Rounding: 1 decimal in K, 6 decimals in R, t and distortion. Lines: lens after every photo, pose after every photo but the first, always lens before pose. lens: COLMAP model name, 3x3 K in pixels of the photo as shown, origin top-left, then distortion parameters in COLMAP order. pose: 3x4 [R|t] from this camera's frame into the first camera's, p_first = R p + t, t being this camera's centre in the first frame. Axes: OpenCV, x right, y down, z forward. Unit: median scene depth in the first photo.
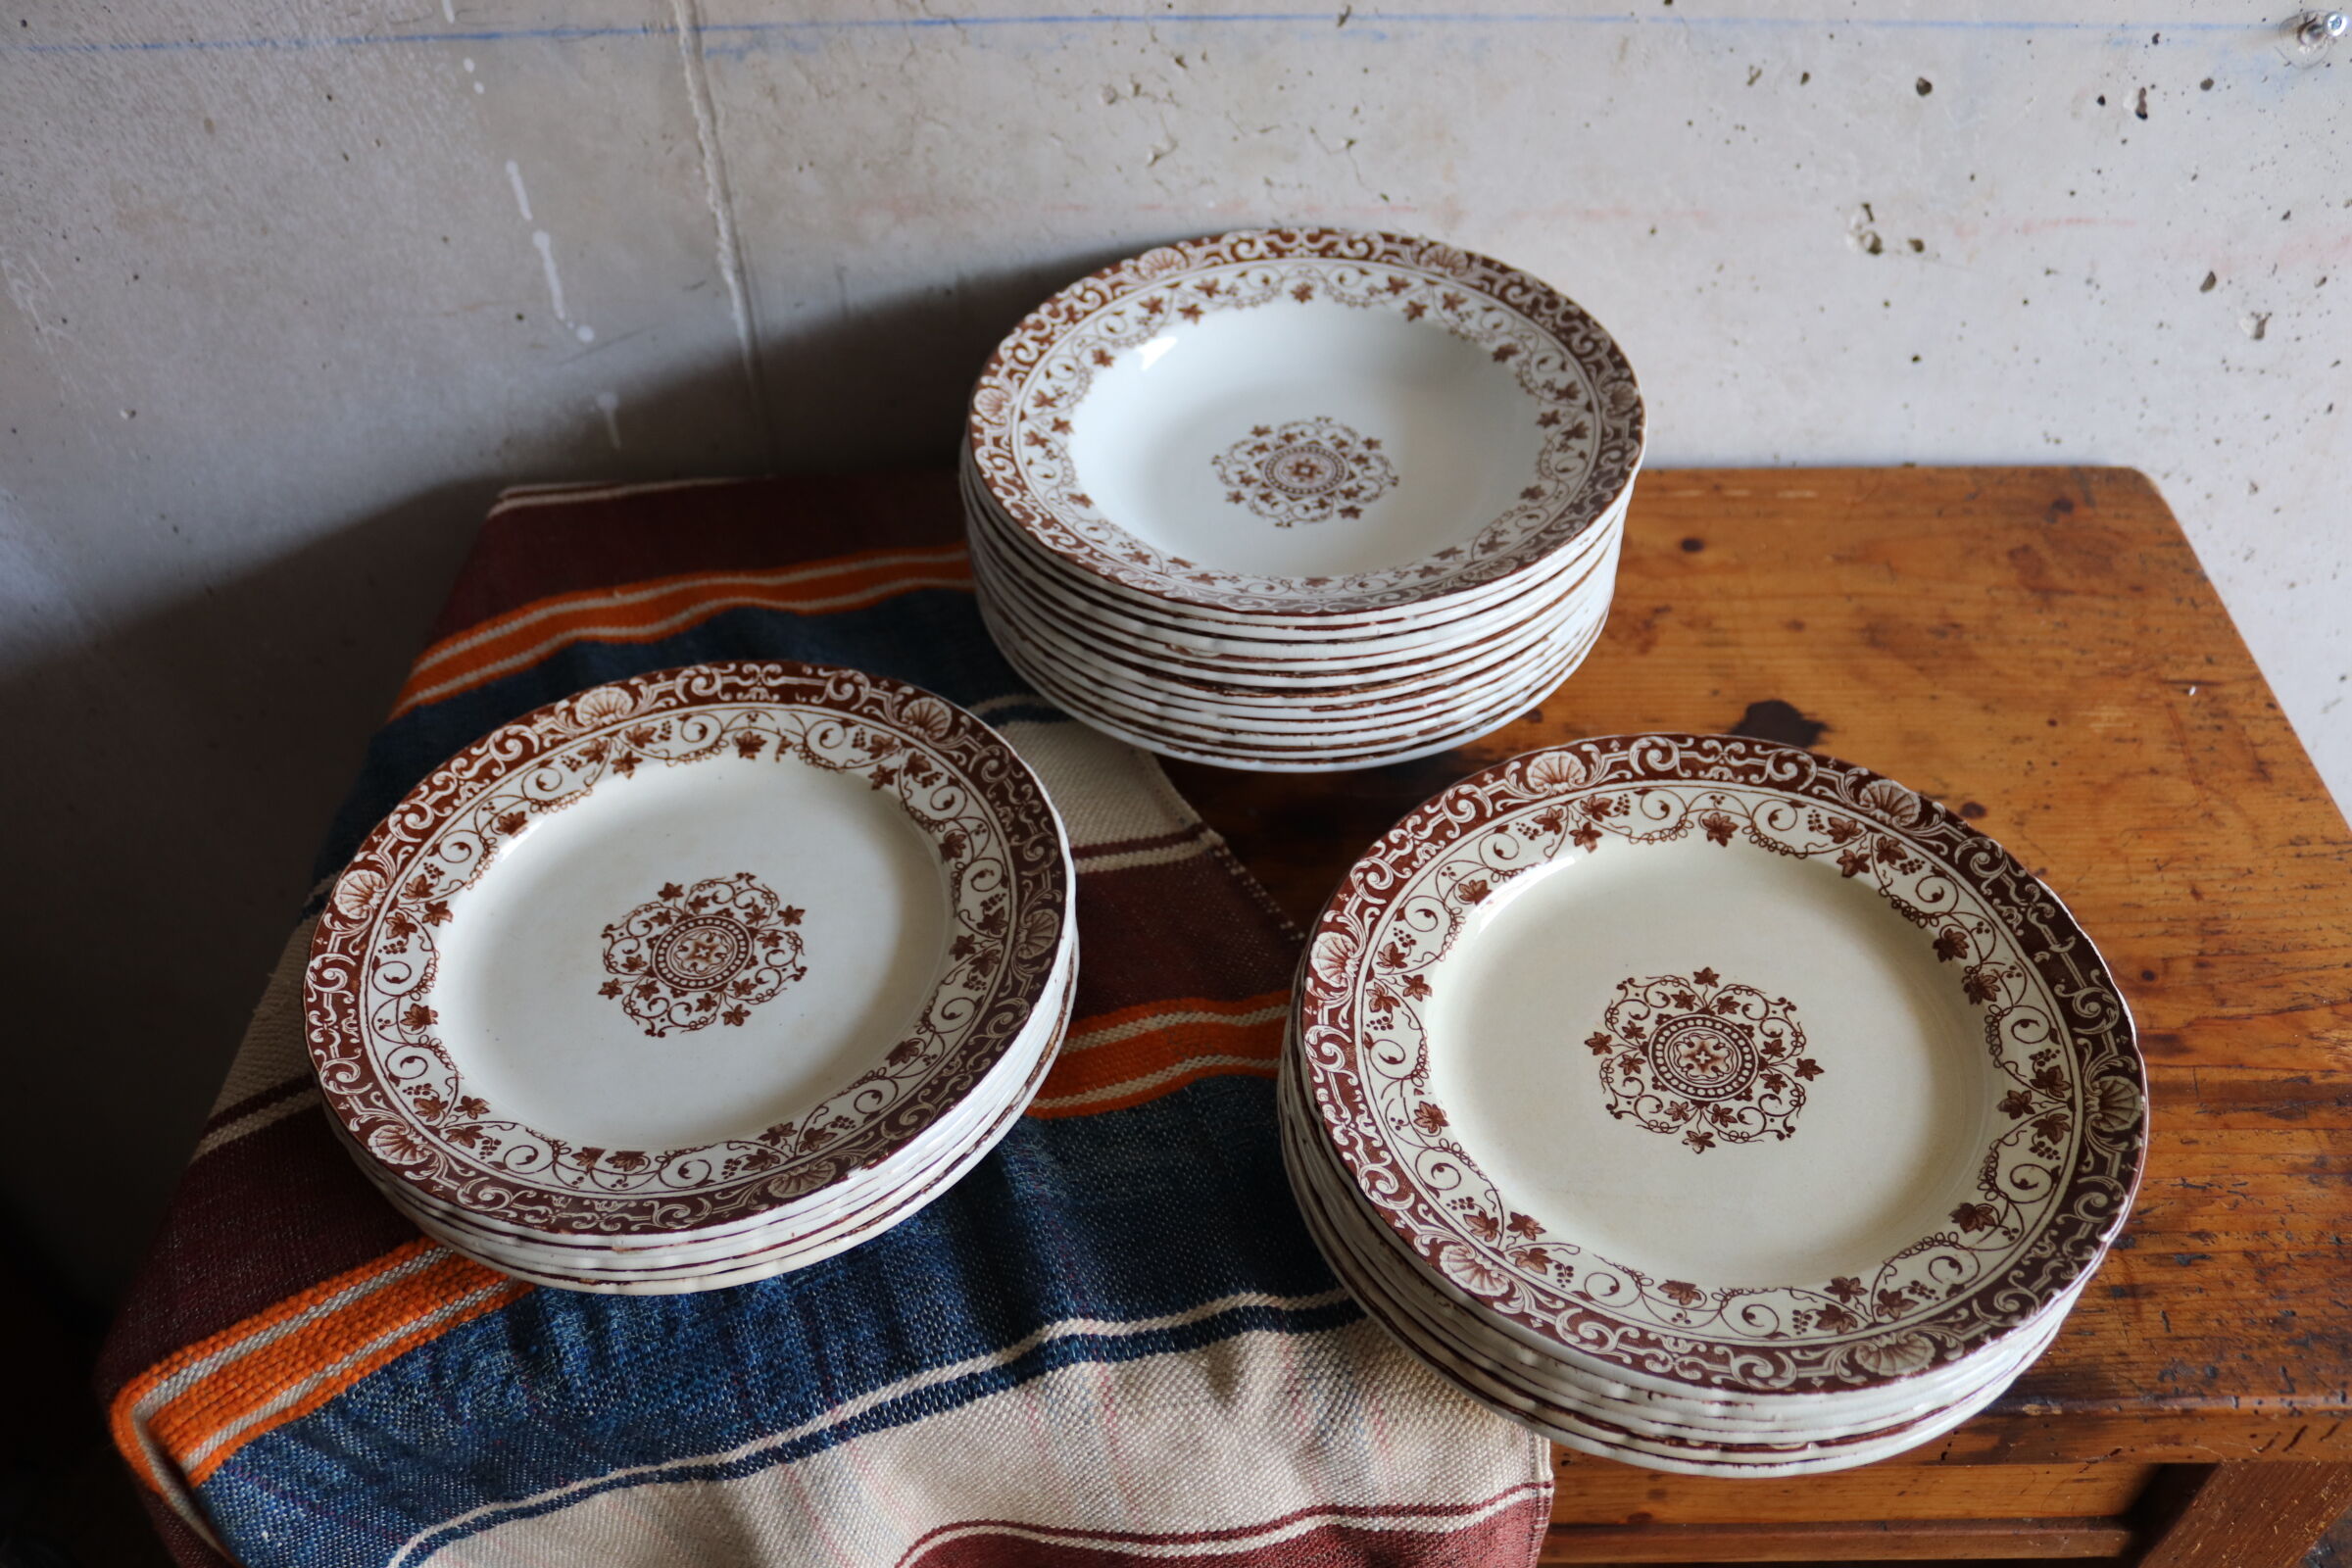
lens RADIAL K [[1900.4, 0, 1190.2], [0, 1900.4, 789.9], [0, 0, 1]] dist [-0.170119, 0.138041]
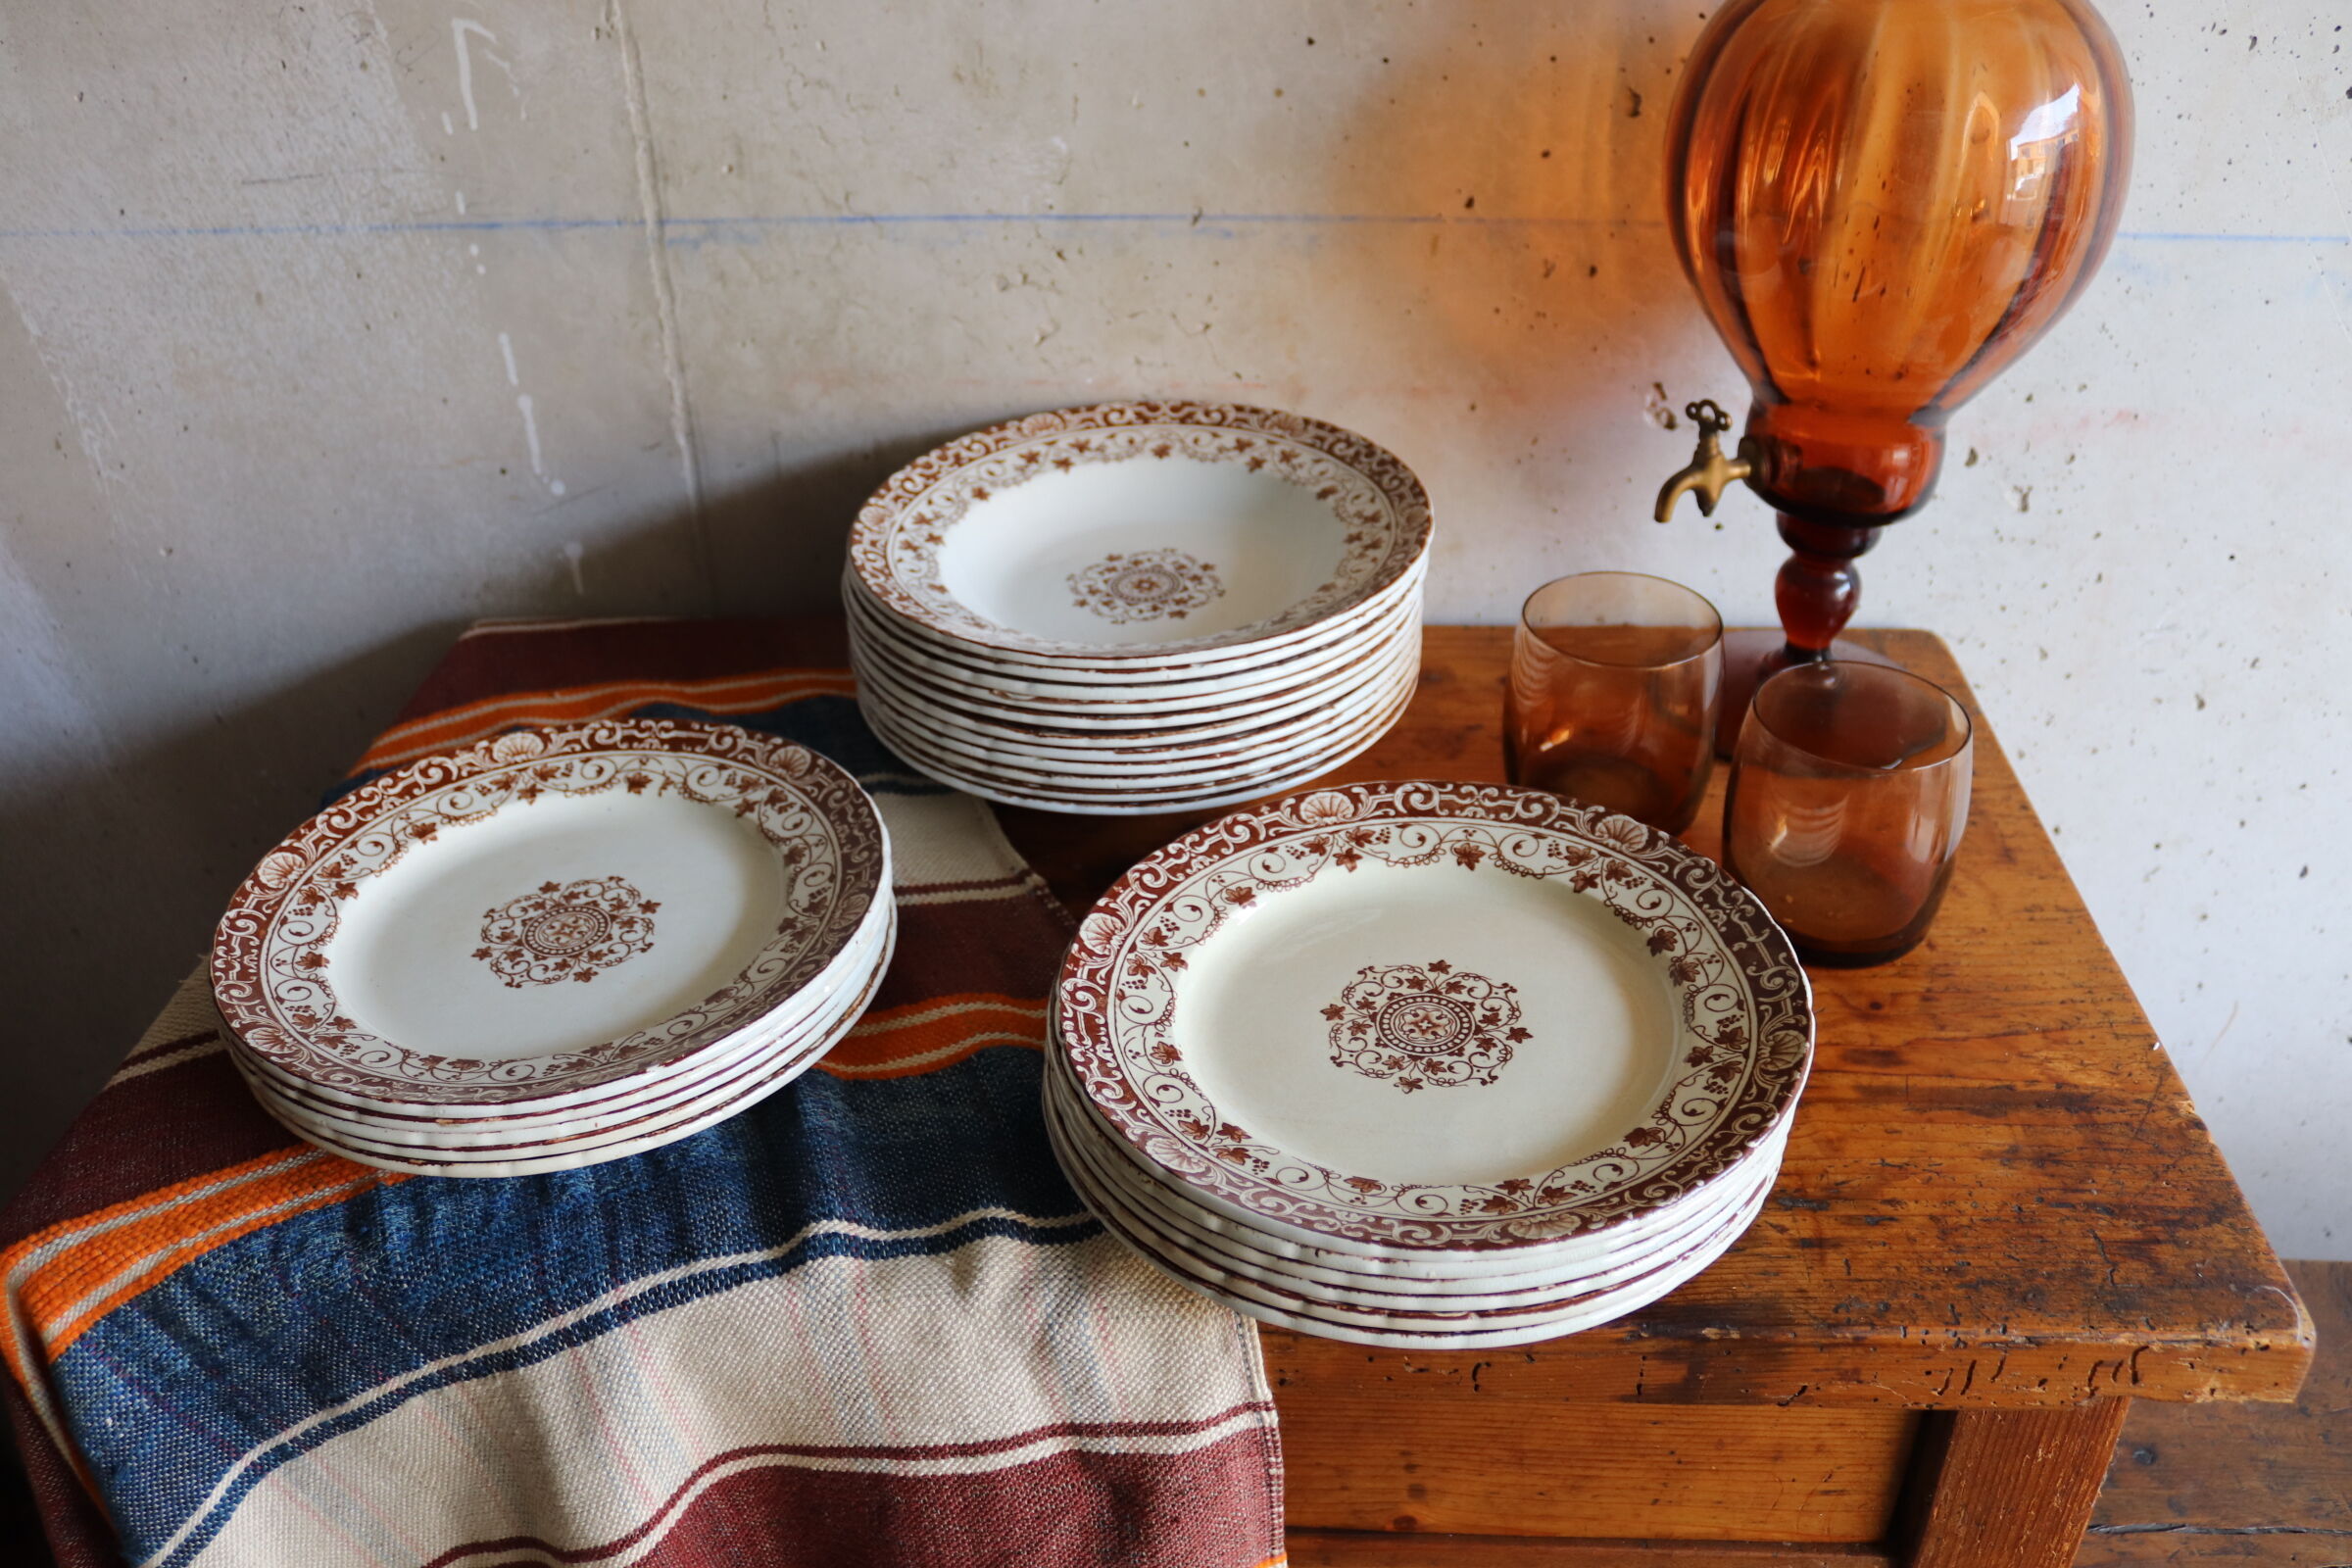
lens RADIAL K [[1900.4, 0, 1194.2], [0, 1900.4, 795.5], [0, 0, 1]] dist [-0.170119, 0.138041]
pose [[0.999016, 0.028946, -0.033611, 0.133074], [-0.035151, 0.978790, -0.201828, 0.187565], [0.027056, 0.202811, 0.978844, -0.099645]]
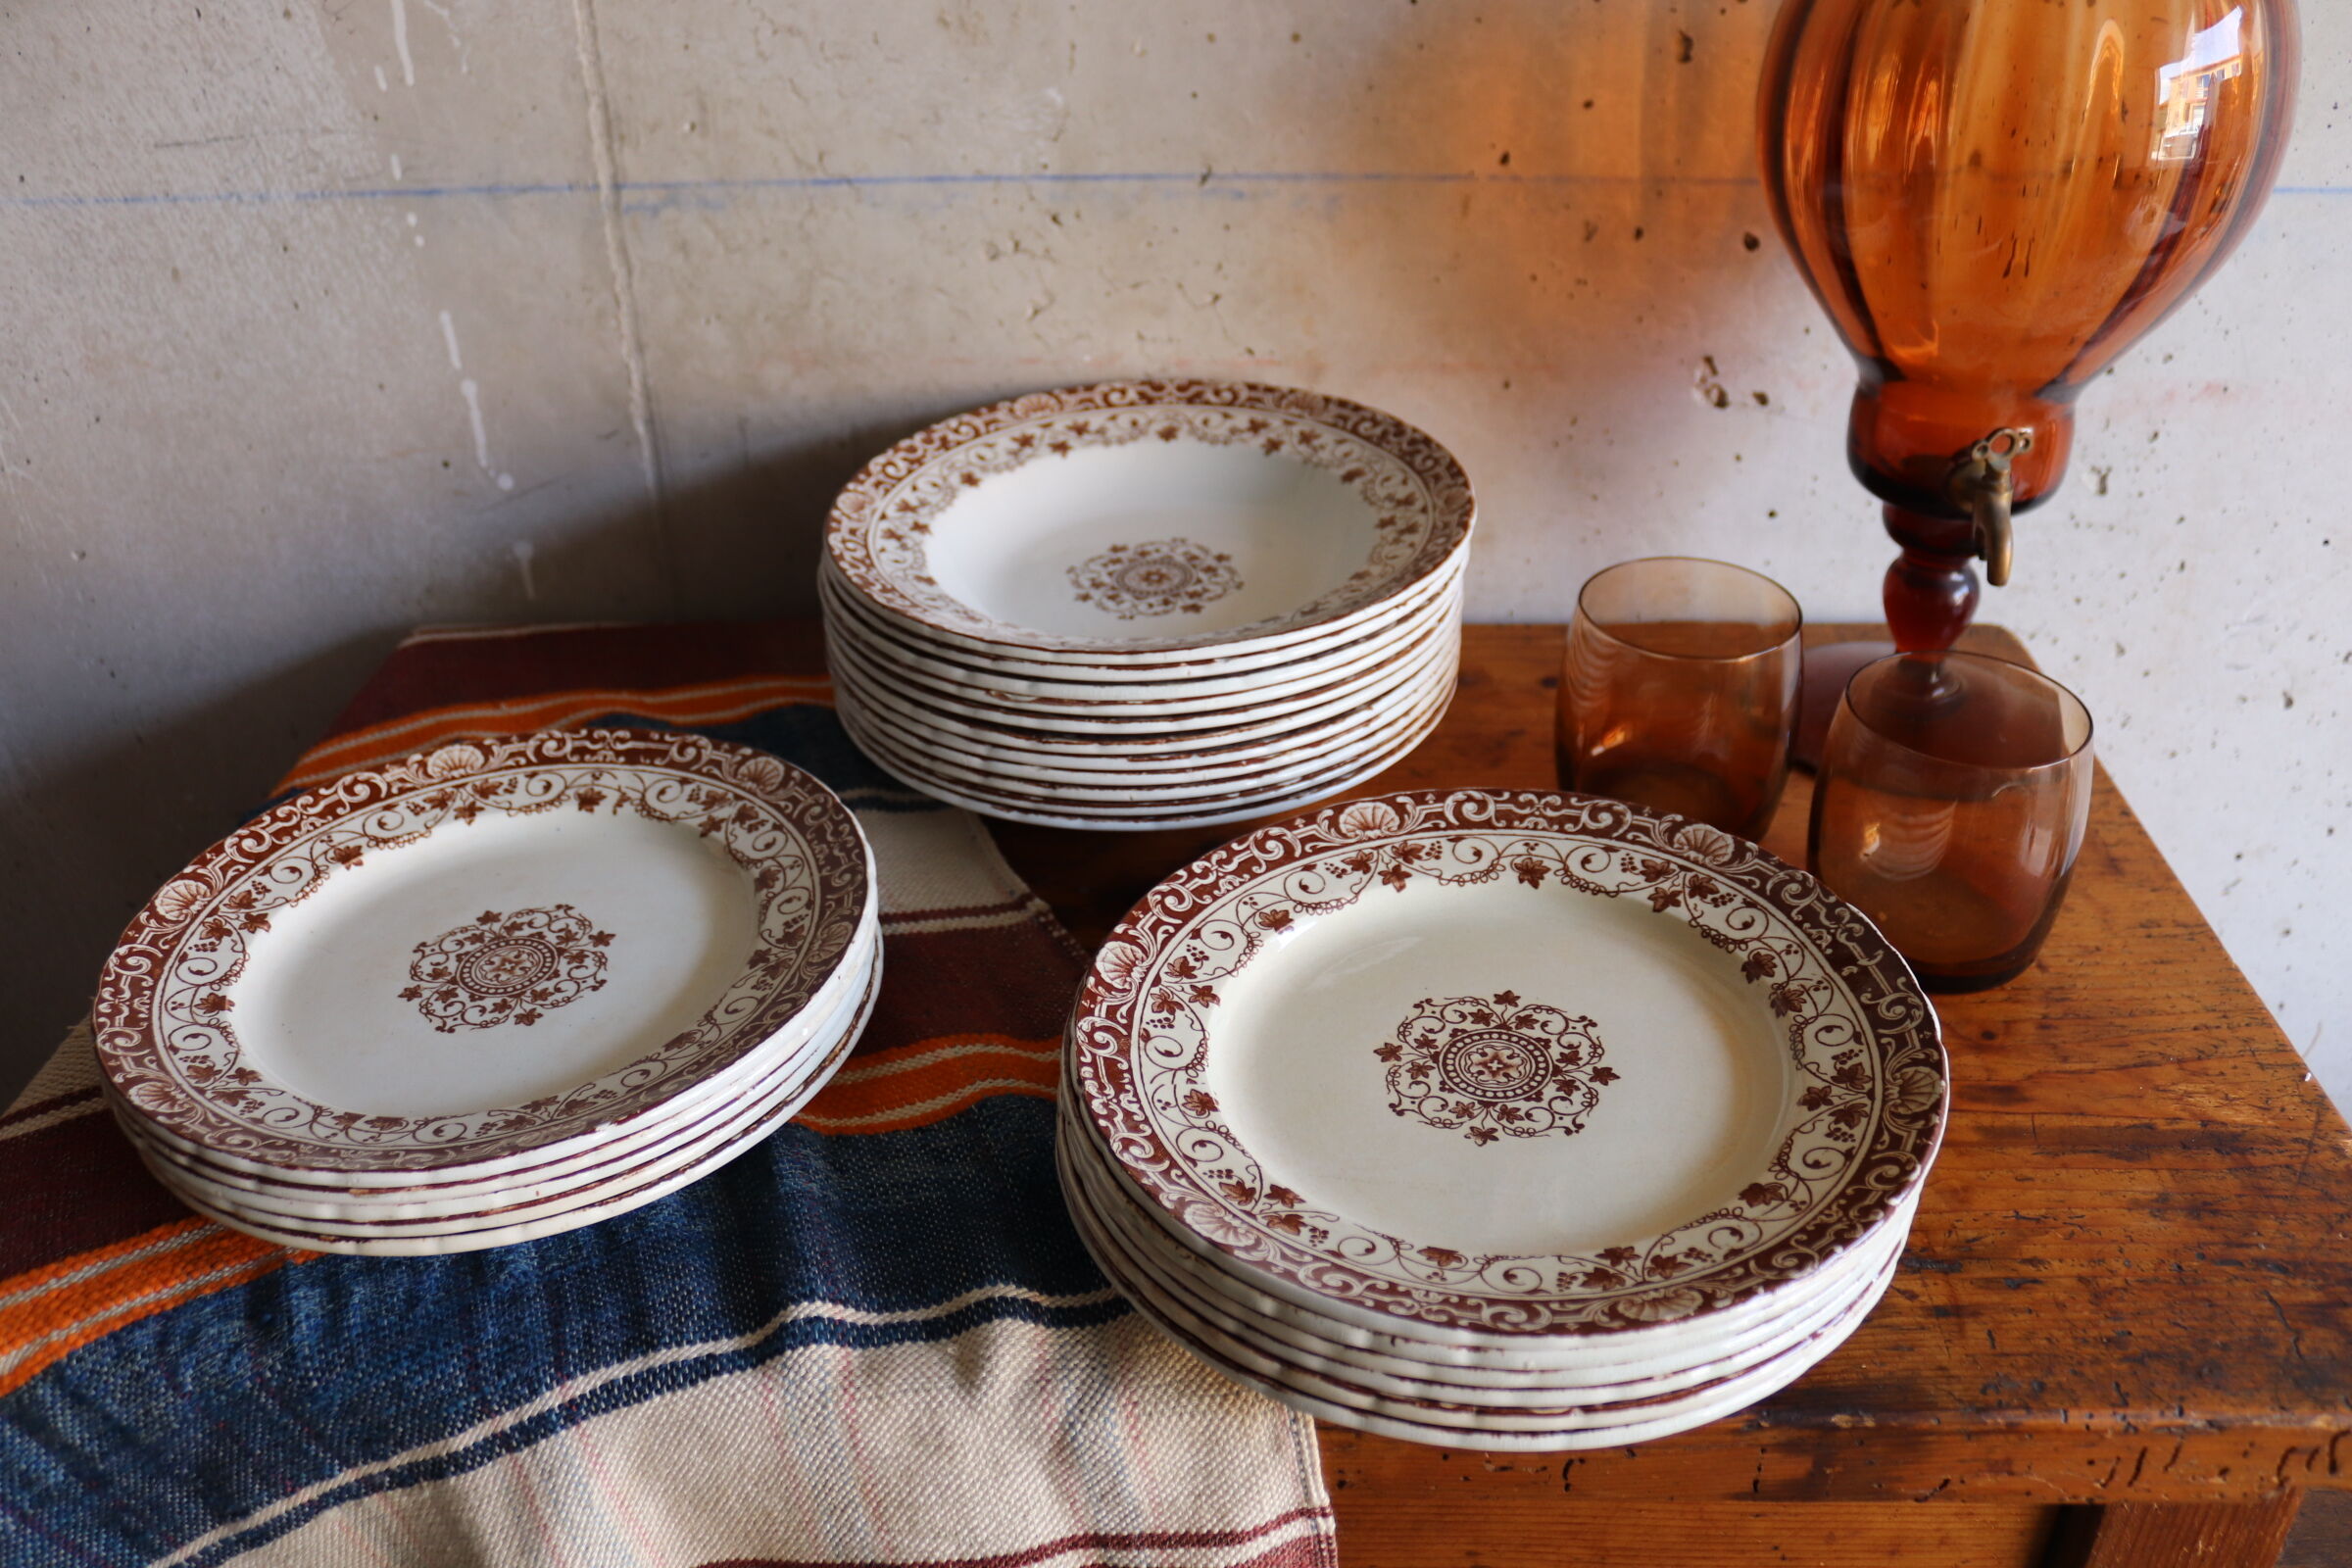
lens RADIAL K [[1900.4, 0, 1191.5], [0, 1900.4, 786.9], [0, 0, 1]] dist [-0.170119, 0.138041]
pose [[0.999613, 0.019625, -0.019701, 0.103963], [-0.023503, 0.974908, -0.221362, 0.172788], [0.014863, 0.221740, 0.974993, 0.013181]]
